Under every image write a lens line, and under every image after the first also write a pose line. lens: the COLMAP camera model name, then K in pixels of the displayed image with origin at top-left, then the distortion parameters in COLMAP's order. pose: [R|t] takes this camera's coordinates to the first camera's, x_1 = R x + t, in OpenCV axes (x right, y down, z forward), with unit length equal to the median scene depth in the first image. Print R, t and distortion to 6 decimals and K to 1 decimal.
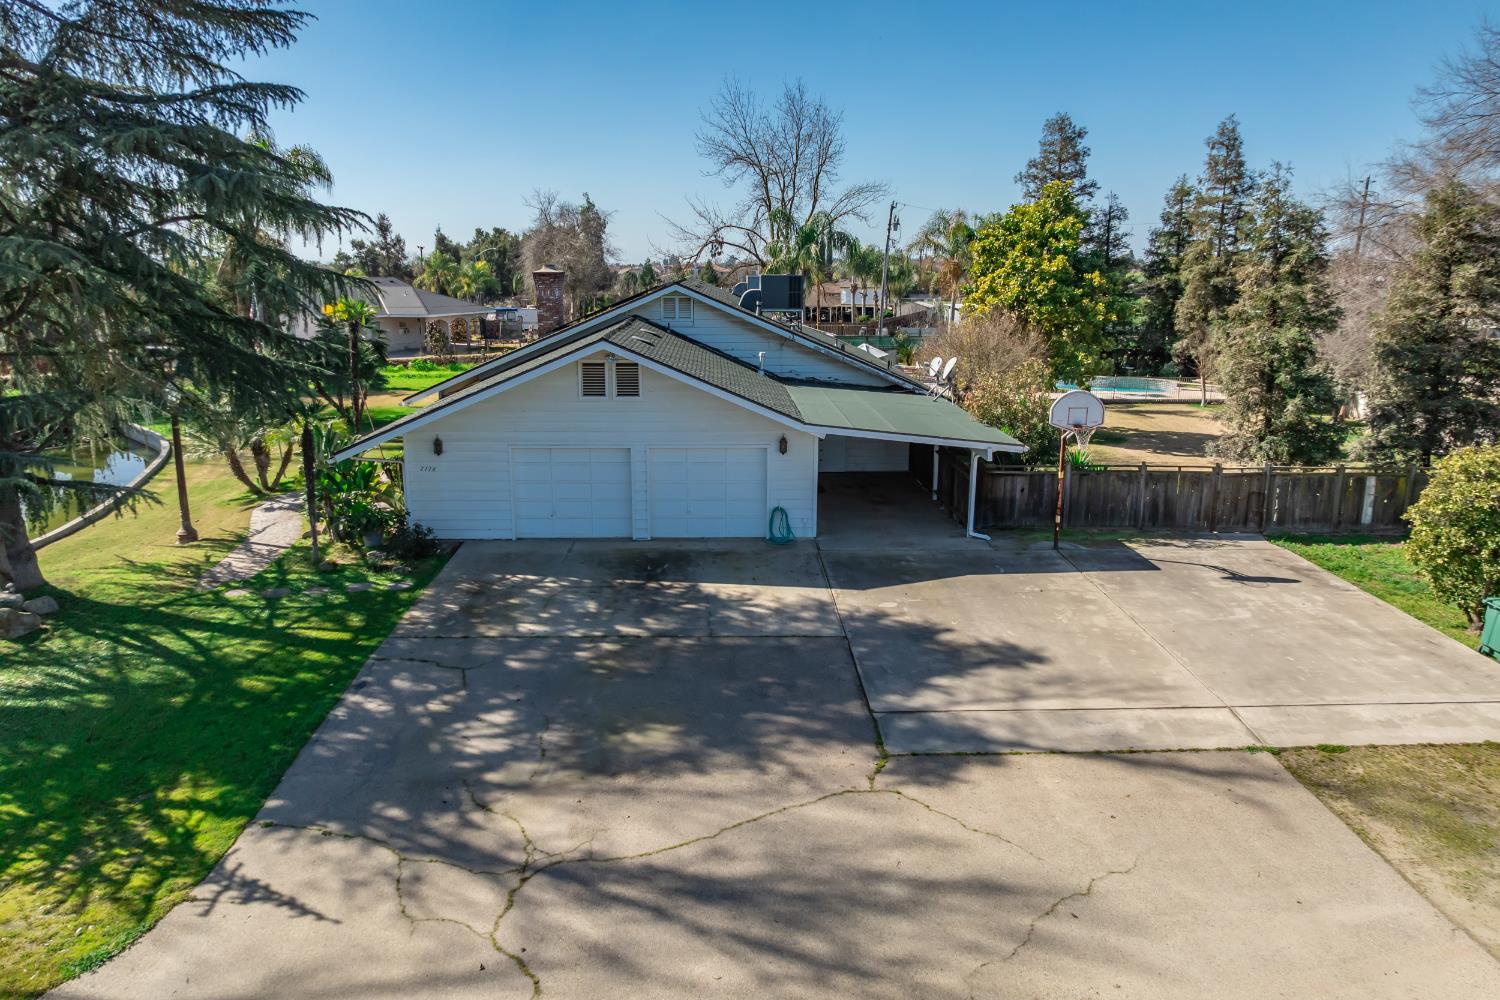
lens RADIAL K [[1054.4, 0, 750.5], [0, 1054.4, 494.7], [0, 0, 1]] dist [-0.048965, 0.021828]
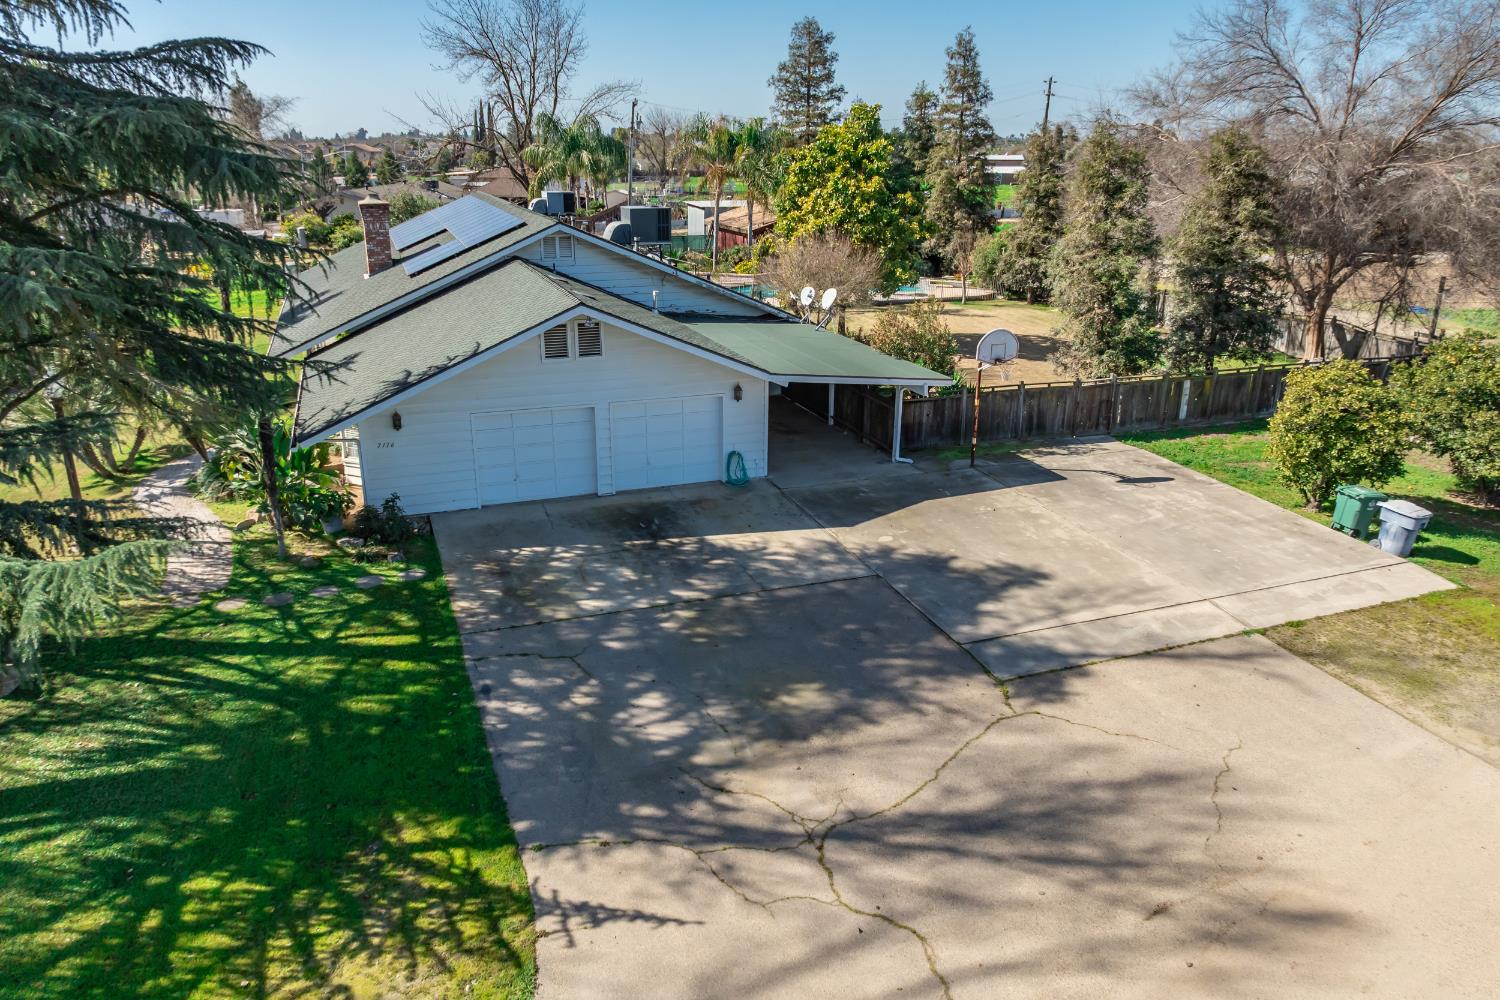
lens RADIAL K [[1054.4, 0, 756.7], [0, 1054.4, 495.8], [0, 0, 1]] dist [-0.048965, 0.021828]
pose [[0.948043, -0.101526, 0.301508, -0.336569], [0.066840, 0.990124, 0.123235, -0.088822], [-0.311042, -0.096679, 0.945466, -0.009462]]
